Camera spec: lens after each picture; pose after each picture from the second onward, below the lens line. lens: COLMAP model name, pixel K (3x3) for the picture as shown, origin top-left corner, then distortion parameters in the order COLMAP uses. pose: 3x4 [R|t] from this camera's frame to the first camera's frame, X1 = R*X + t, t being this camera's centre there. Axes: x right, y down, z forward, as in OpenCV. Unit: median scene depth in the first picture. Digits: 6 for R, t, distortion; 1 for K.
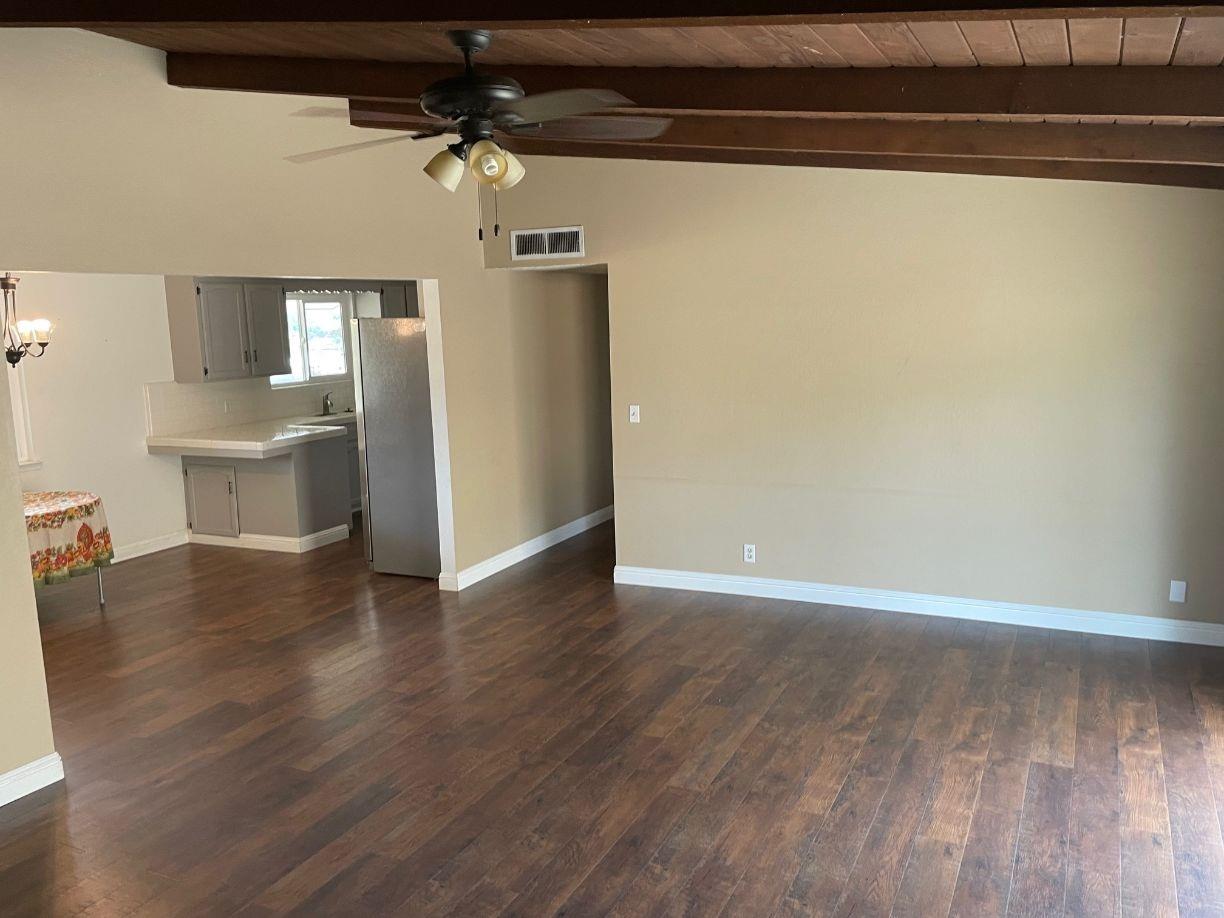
lens RADIAL K [[976.2, 0, 615.8], [0, 976.2, 459.2], [0, 0, 1]] dist [0.013134, -0.027512]
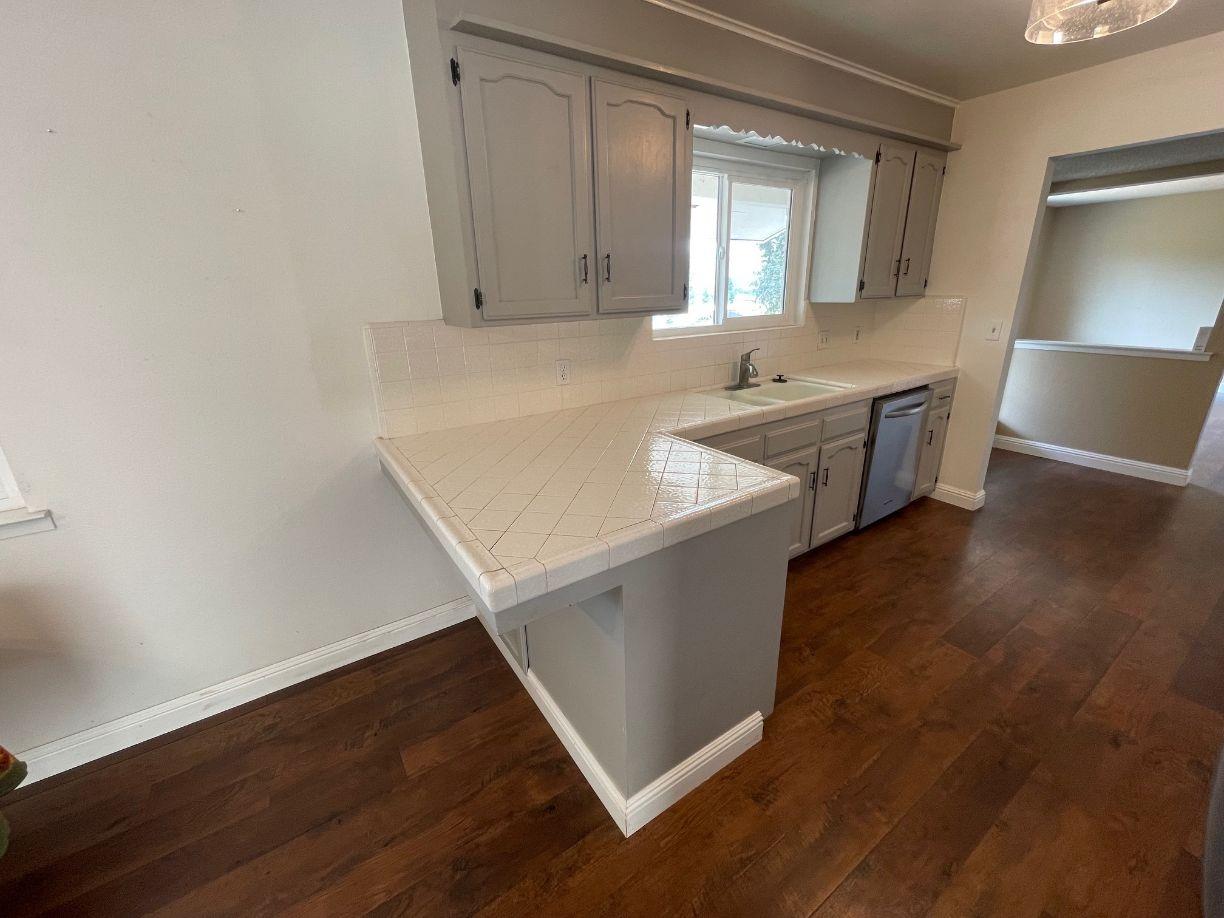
lens RADIAL K [[502.2, 0, 616.2], [0, 502.2, 452.7], [0, 0, 1]] dist [-0.012030, 0.007289]
pose [[0.868328, 0.171422, -0.465426, -0.219988], [-0.083016, 0.975369, 0.204360, -0.063413], [0.488994, -0.138814, 0.861171, 0.713671]]
